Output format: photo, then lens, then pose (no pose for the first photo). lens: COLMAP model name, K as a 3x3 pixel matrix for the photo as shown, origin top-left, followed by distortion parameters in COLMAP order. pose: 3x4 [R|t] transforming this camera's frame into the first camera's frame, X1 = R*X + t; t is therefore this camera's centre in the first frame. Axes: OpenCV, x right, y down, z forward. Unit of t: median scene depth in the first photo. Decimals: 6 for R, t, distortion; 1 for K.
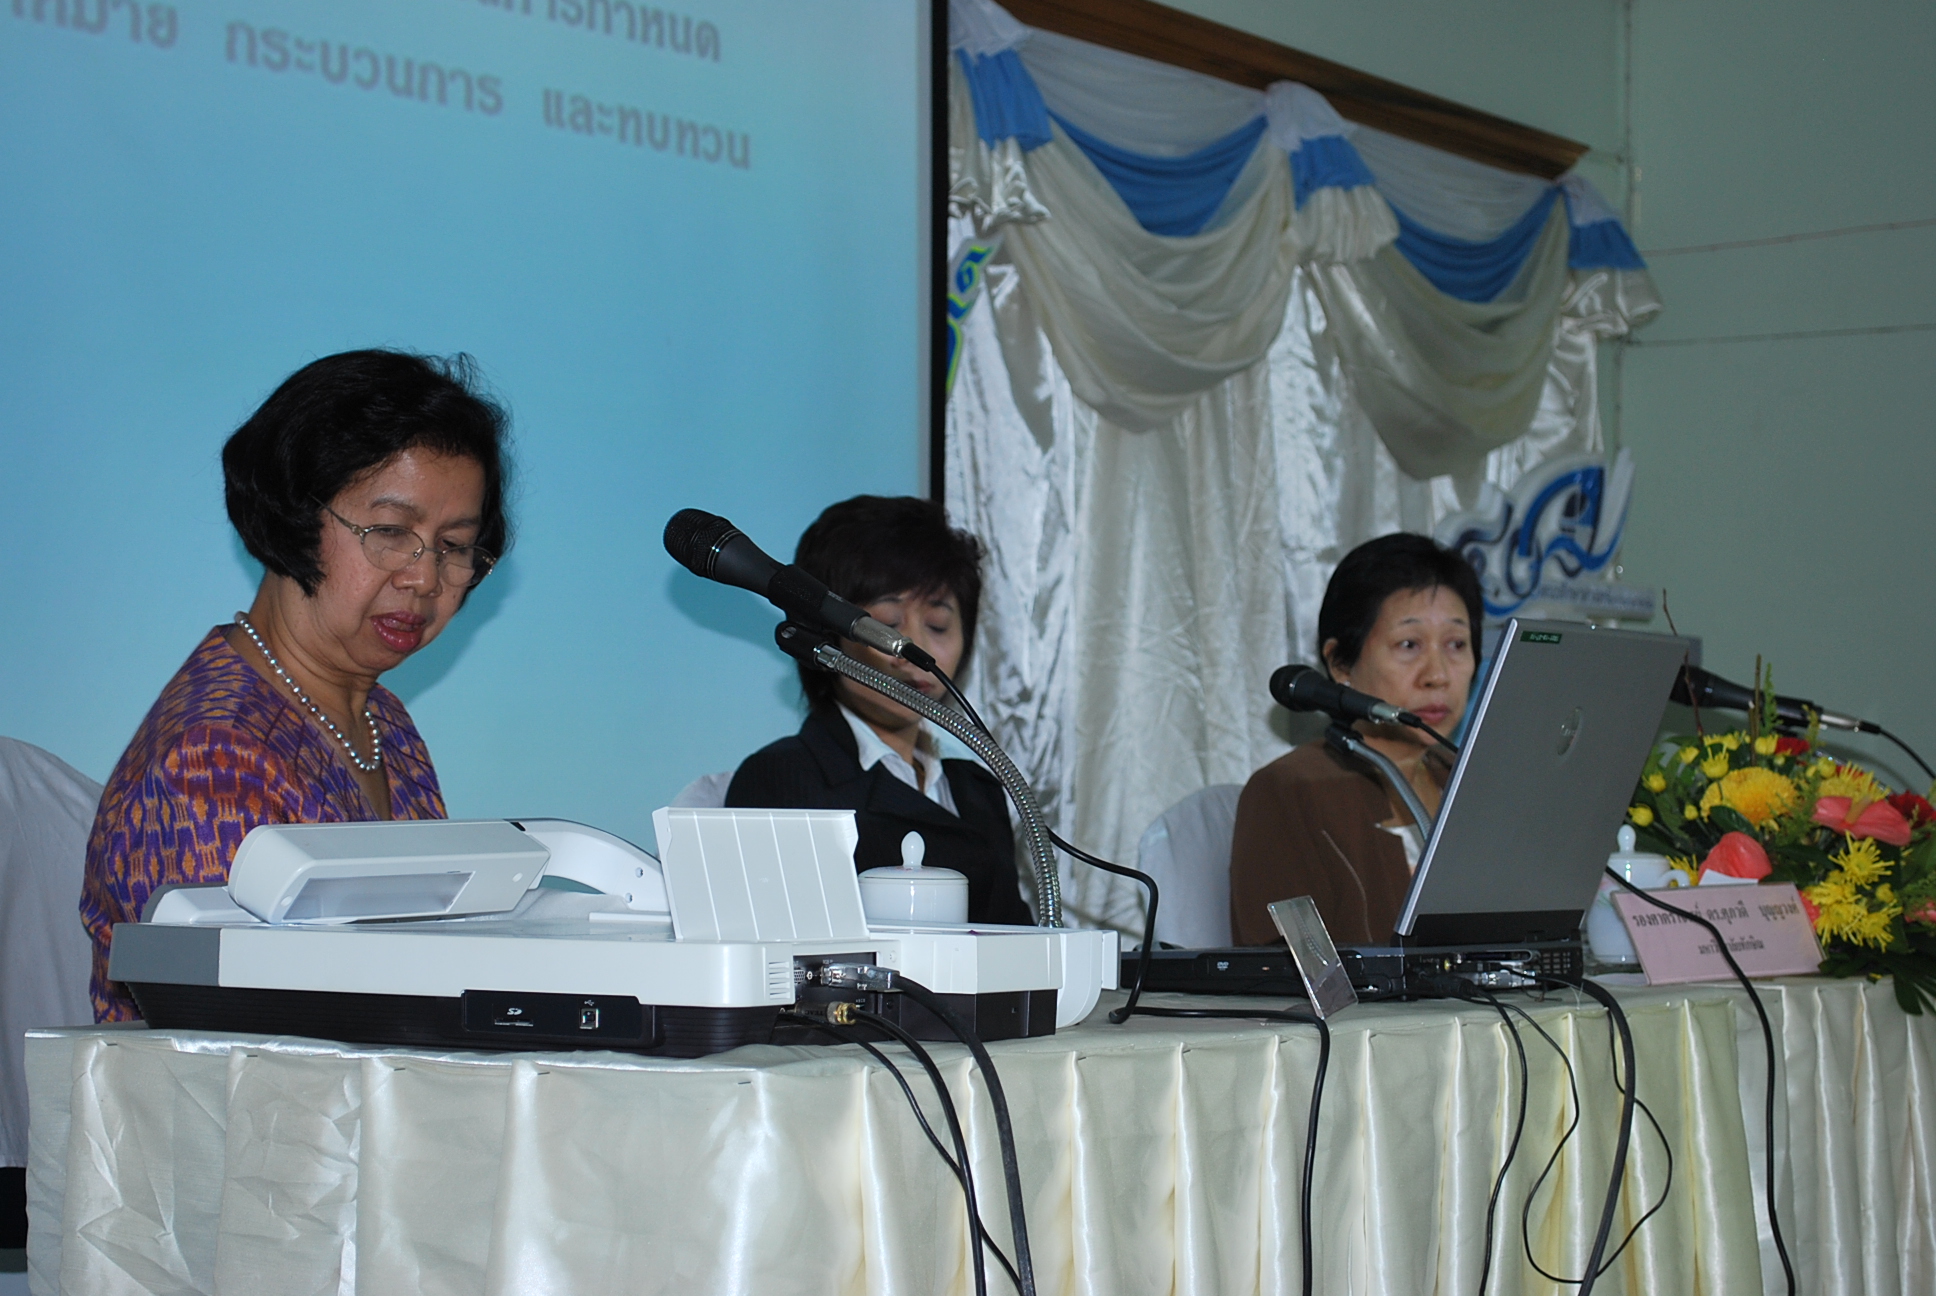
lens RADIAL K [[3834.0, 0, 968.0], [0, 3834.0, 648.0], [0, 0, 1]] dist [0.018610, 0.080938]
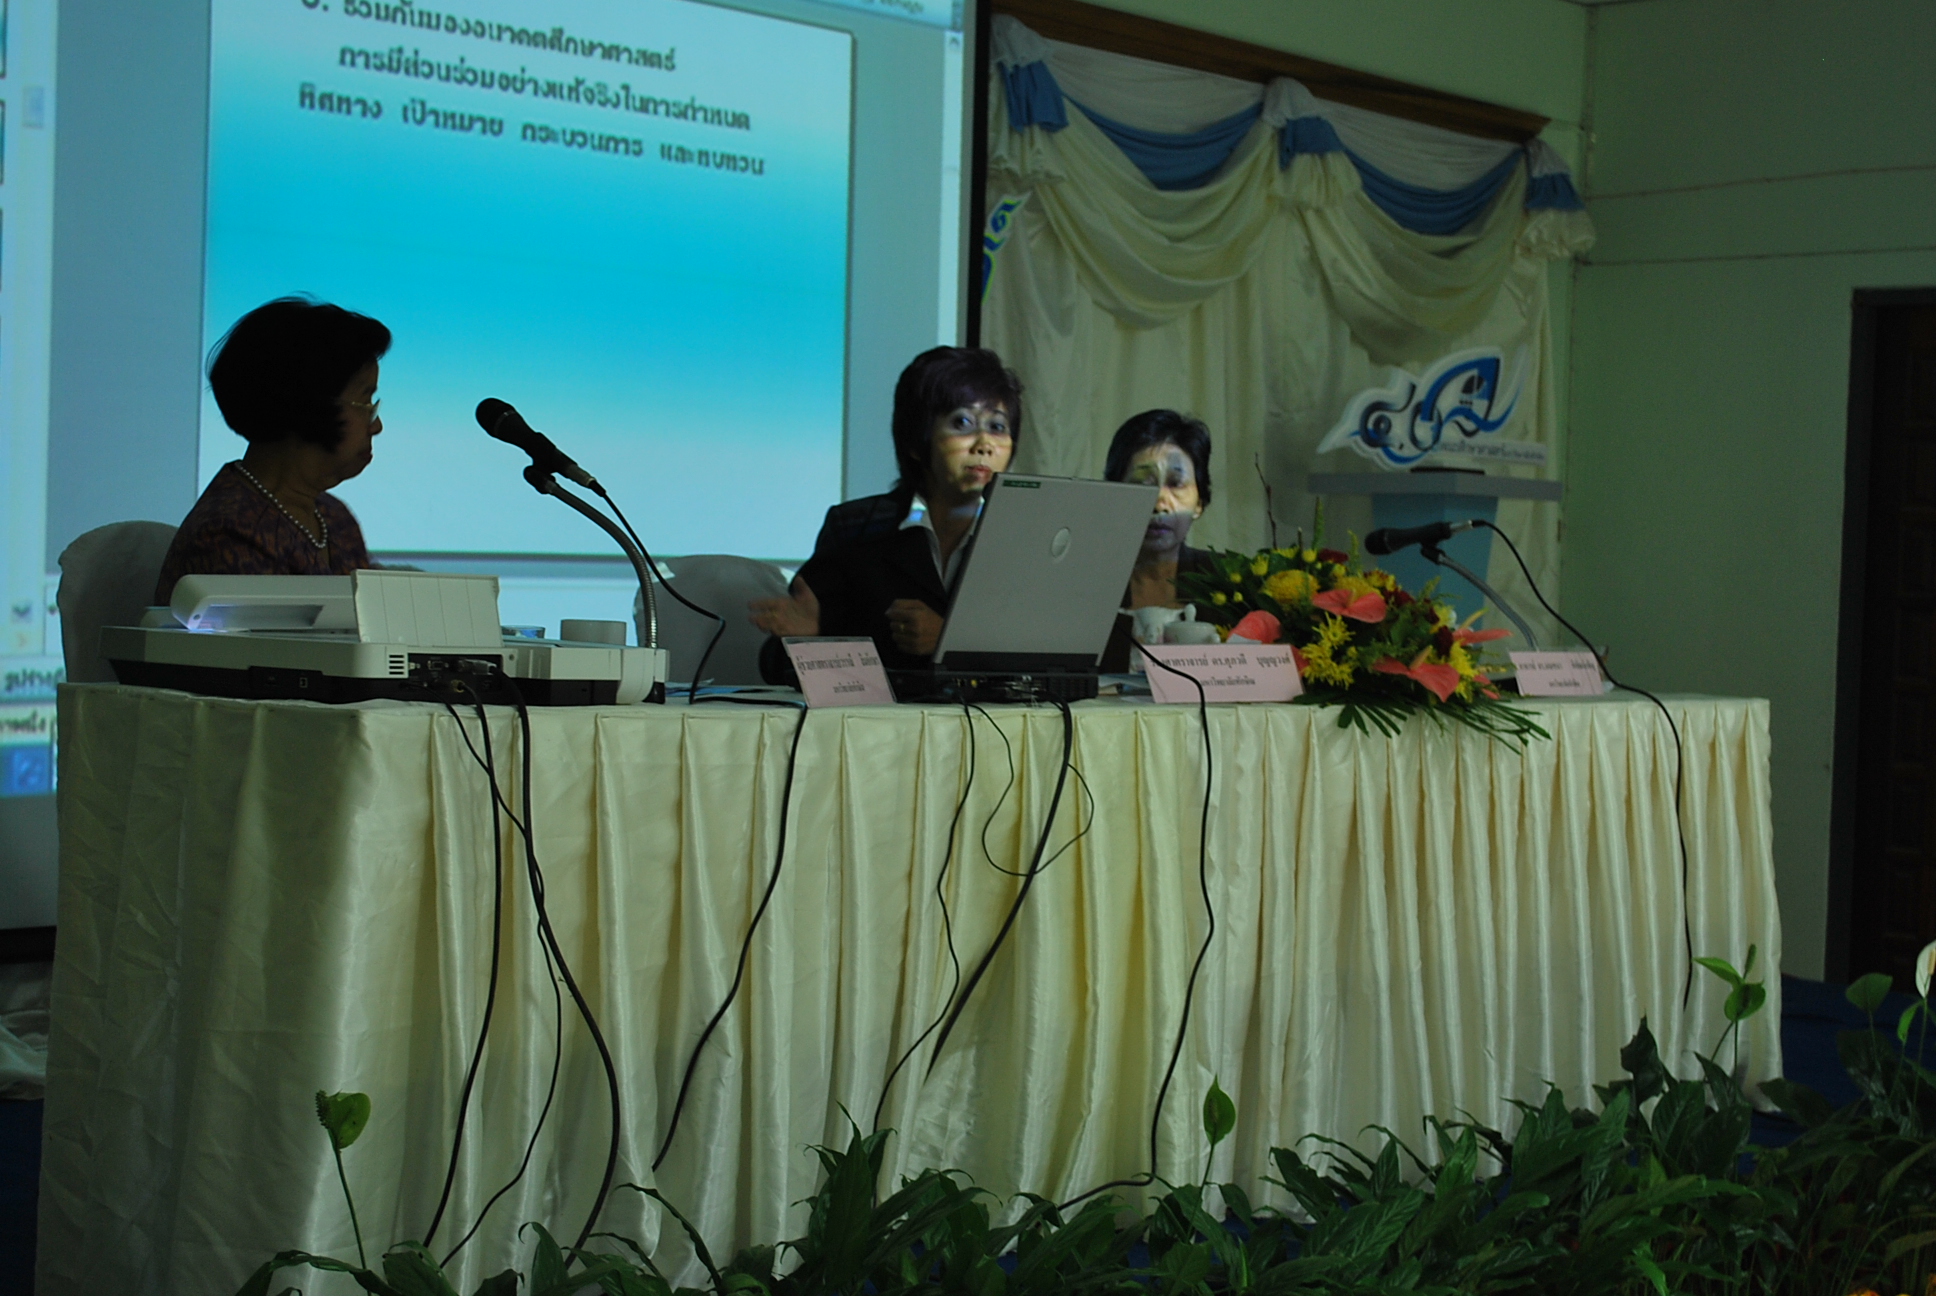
lens RADIAL K [[3065.4, 0, 968.0], [0, 3065.4, 648.0], [0, 0, 1]] dist [-0.000765, 0.034190]
pose [[0.988255, 0.030950, -0.149649, 0.152412], [-0.022053, 0.997910, 0.060748, -0.005594], [0.151217, -0.056734, 0.986871, -0.140078]]
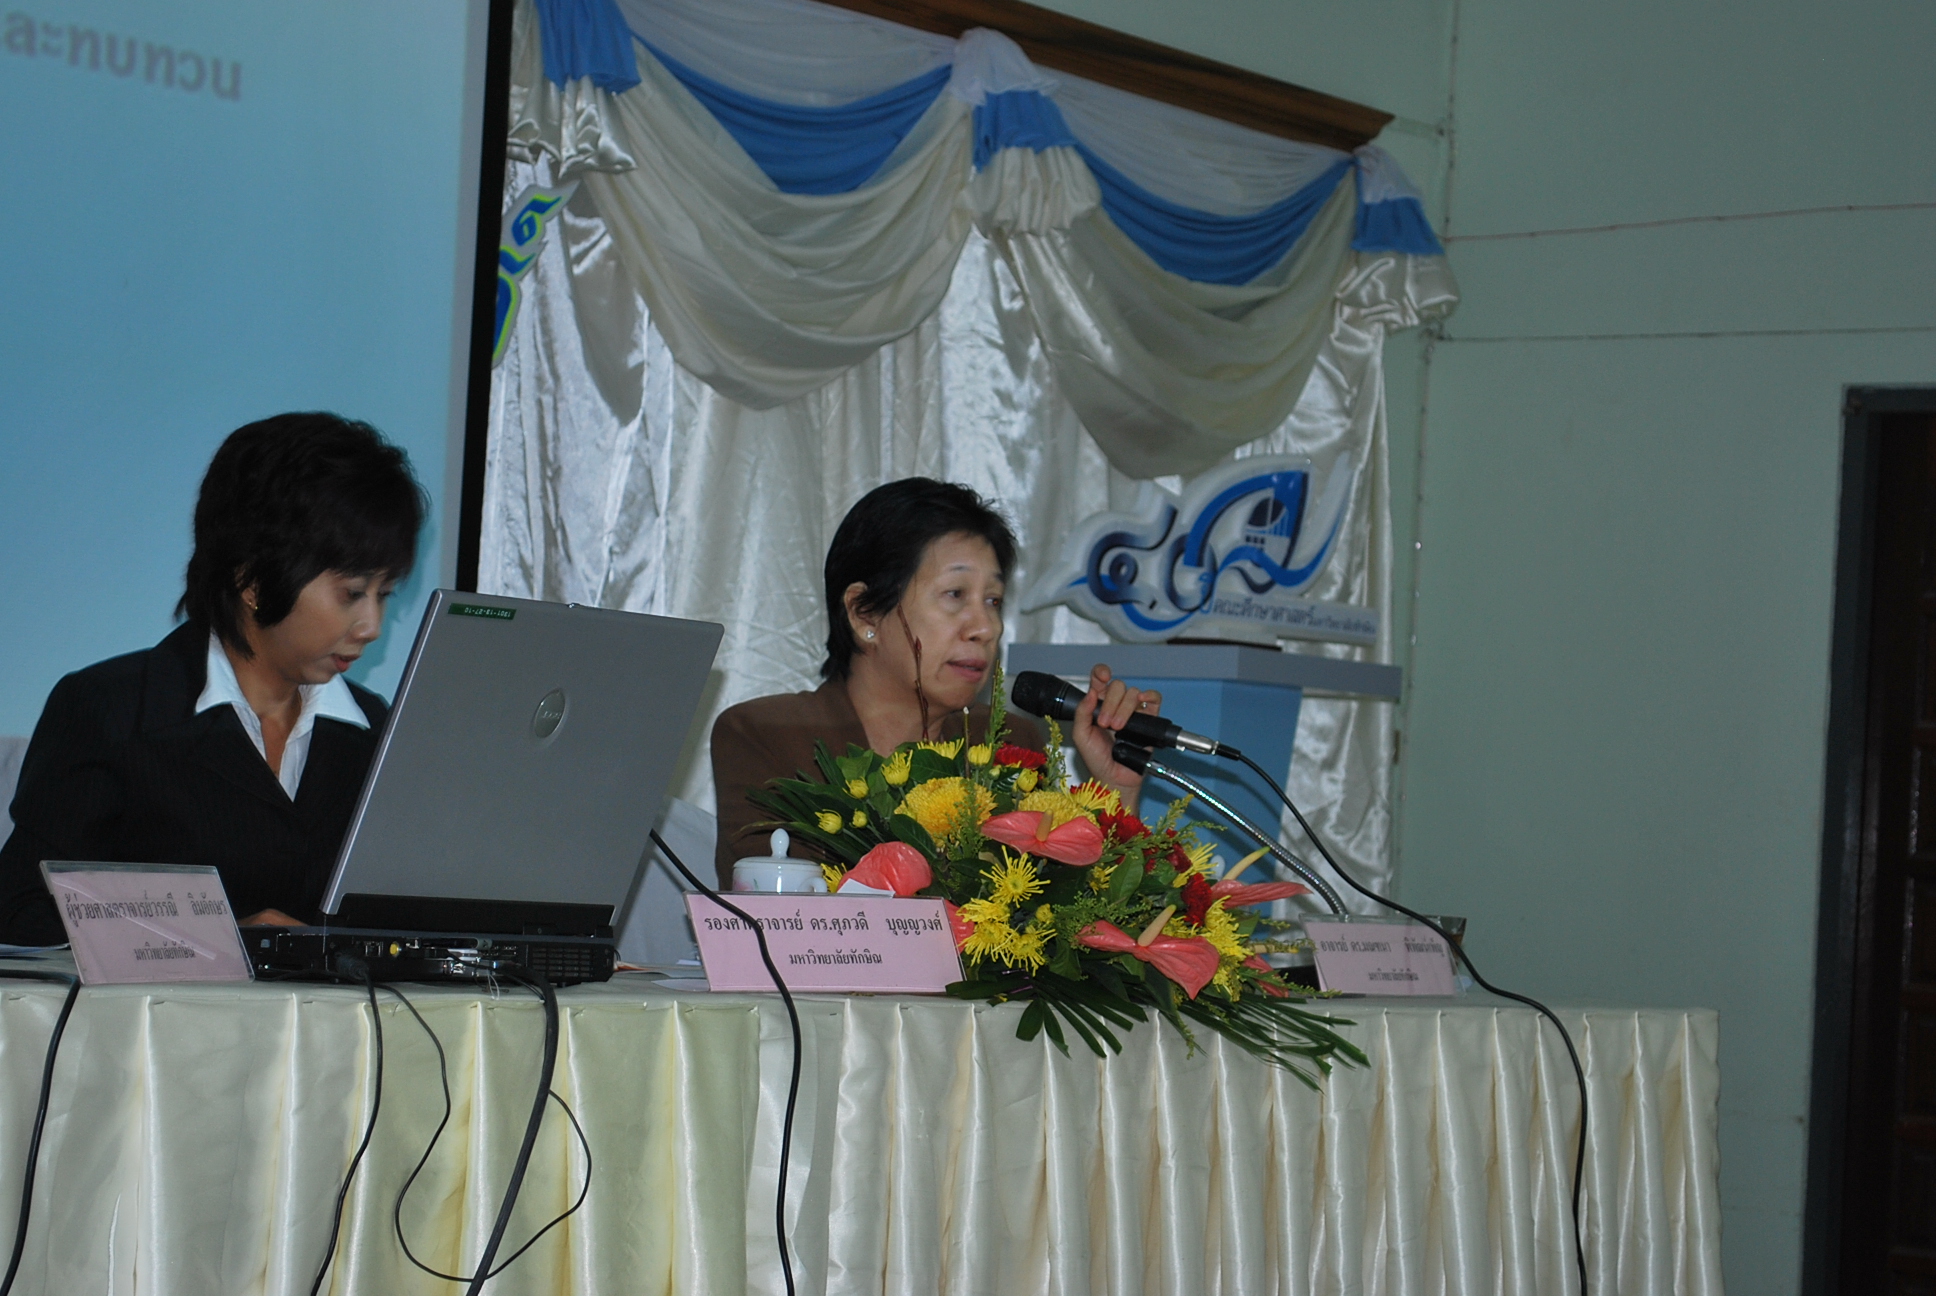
lens RADIAL K [[4502.3, 0, 968.0], [0, 4502.3, 648.0], [0, 0, 1]] dist [0.076212, -0.047342]
pose [[0.997084, 0.047706, -0.059564, 0.159160], [-0.048059, 0.998834, -0.004505, 0.002567], [0.059280, 0.007354, 0.998214, -0.058029]]
